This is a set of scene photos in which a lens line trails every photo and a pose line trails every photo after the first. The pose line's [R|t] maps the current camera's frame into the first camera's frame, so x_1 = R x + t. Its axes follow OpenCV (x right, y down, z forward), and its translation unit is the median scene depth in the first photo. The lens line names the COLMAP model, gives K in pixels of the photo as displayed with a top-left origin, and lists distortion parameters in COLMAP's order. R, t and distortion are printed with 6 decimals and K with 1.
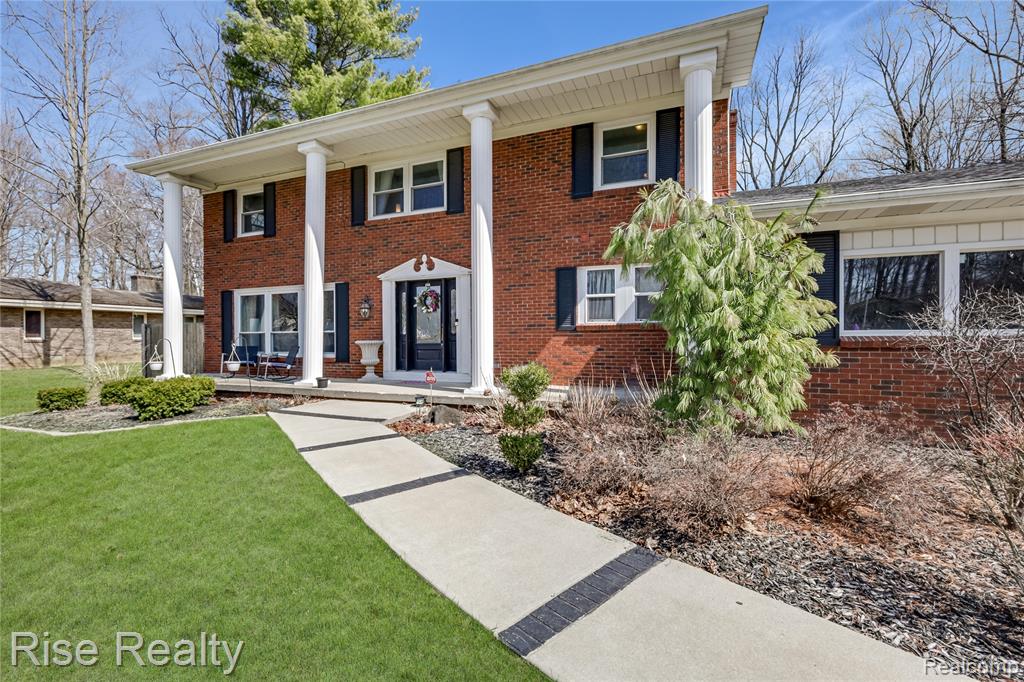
lens RADIAL K [[456.4, 0, 512.9], [0, 456.4, 336.0], [0, 0, 1]] dist [0.016245, -0.000088]
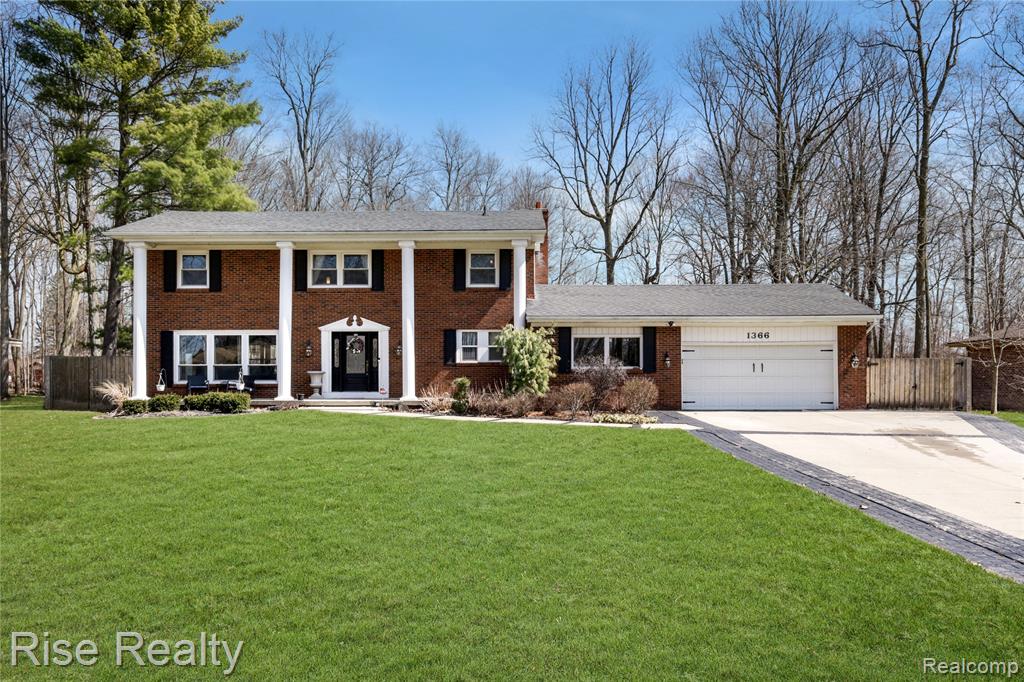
lens RADIAL K [[801.4, 0, 510.8], [0, 801.4, 379.4], [0, 0, 1]] dist [0.103630, -0.002772]
pose [[0.936356, 0.003318, 0.351036, -0.648866], [-0.004741, 0.999984, 0.003193, 0.025425], [-0.351019, -0.004654, 0.936357, -1.705931]]
